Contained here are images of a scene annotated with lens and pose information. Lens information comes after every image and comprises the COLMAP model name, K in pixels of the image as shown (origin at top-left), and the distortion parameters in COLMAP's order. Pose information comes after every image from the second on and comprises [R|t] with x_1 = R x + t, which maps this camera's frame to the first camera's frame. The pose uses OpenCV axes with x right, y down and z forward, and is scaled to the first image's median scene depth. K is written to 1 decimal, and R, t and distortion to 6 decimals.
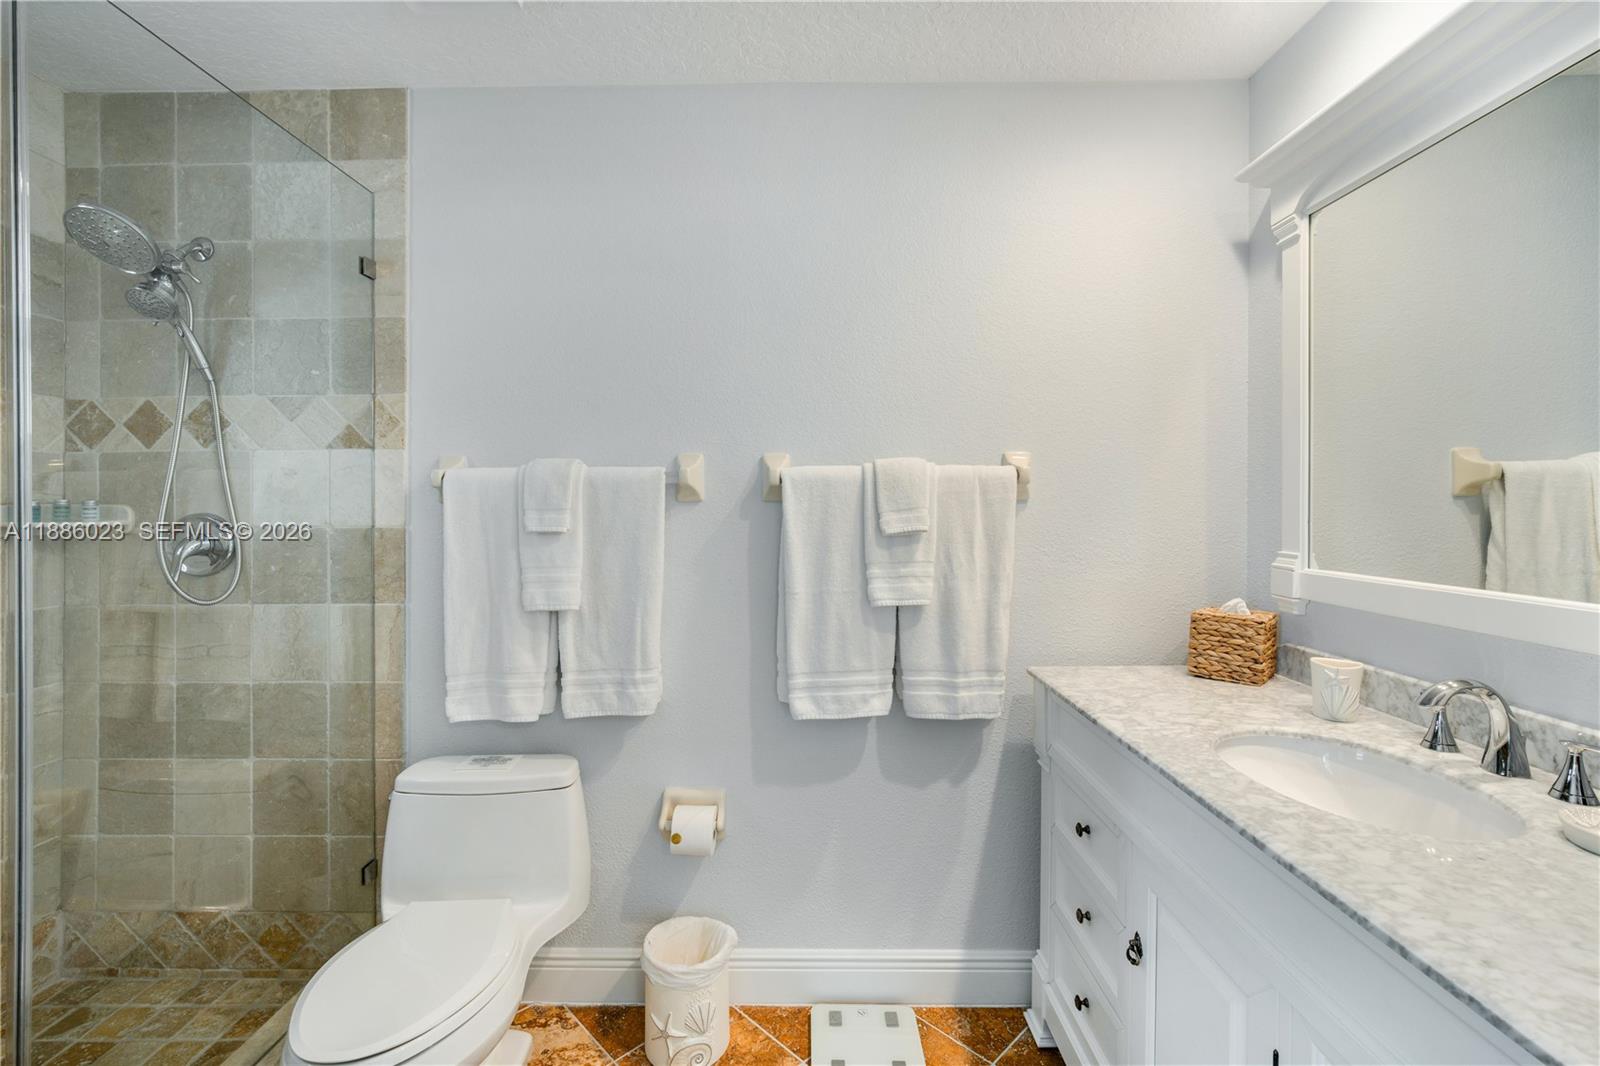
lens RADIAL K [[694.5, 0, 799.8], [0, 694.5, 516.8], [0, 0, 1]] dist [-0.012121, 0.000610]
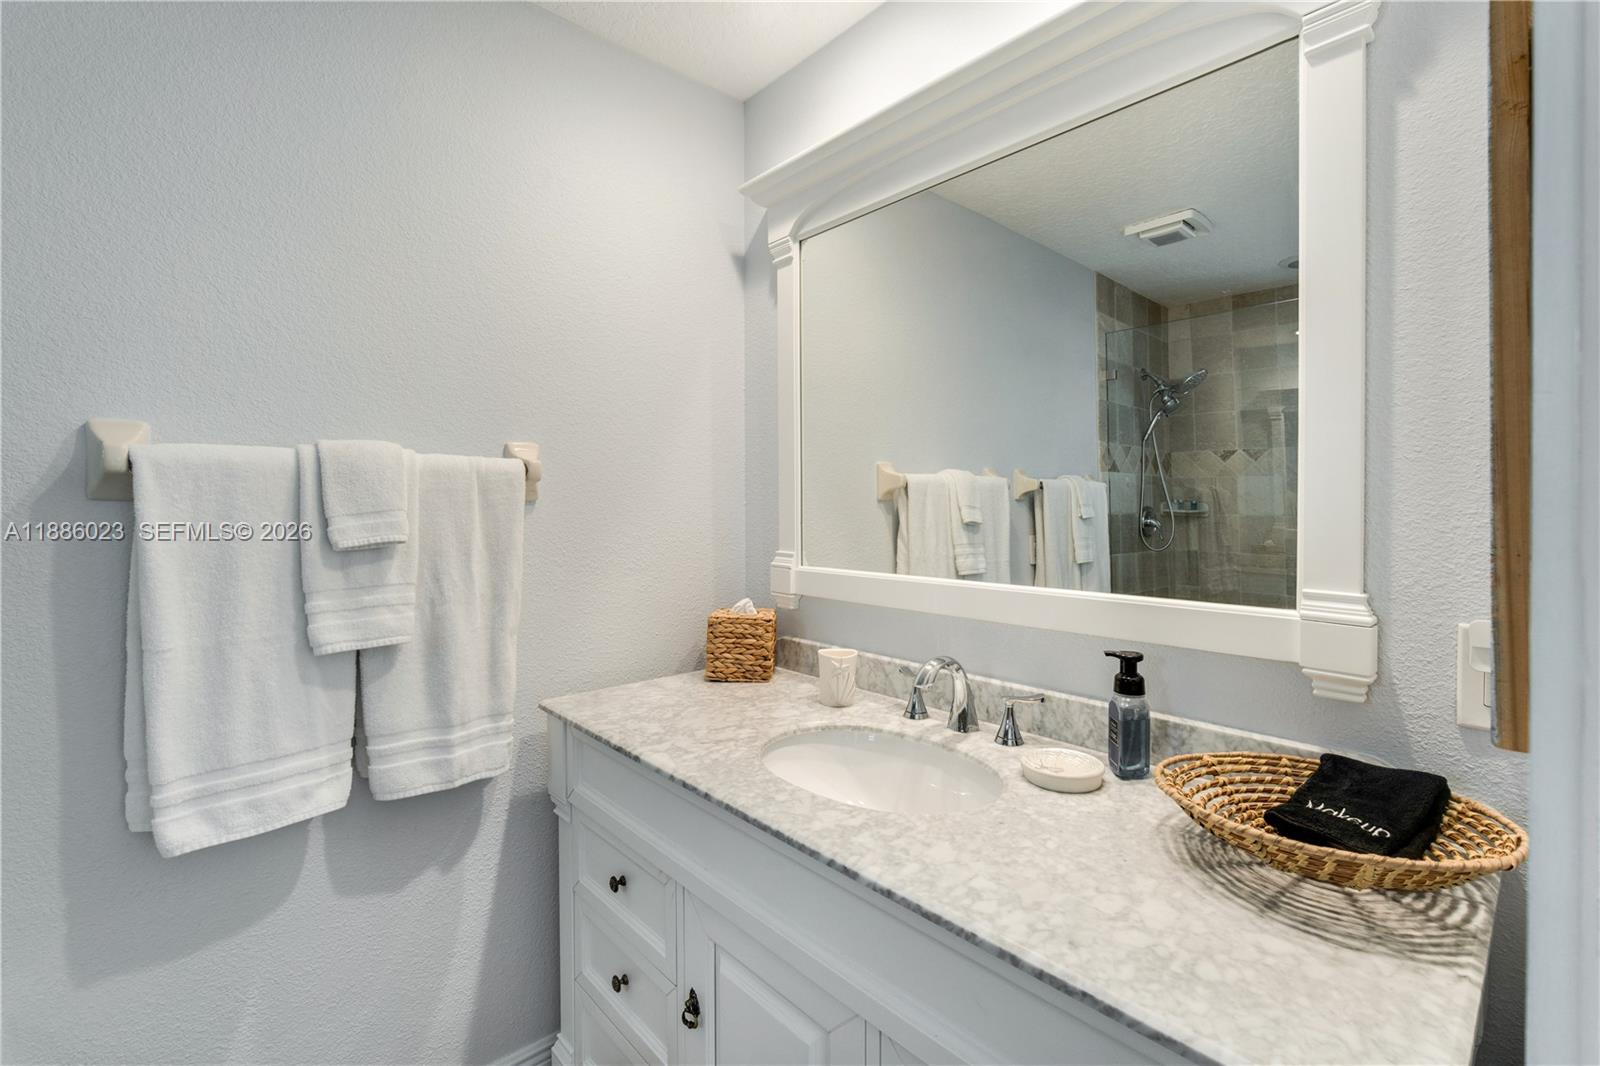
lens RADIAL K [[694.5, 0, 799.8], [0, 694.5, 516.8], [0, 0, 1]] dist [-0.012121, 0.000610]
pose [[0.734527, -0.006790, 0.678545, -0.005947], [0.009119, 0.999958, 0.000135, -0.002494], [-0.678518, 0.006089, 0.734558, 0.189886]]
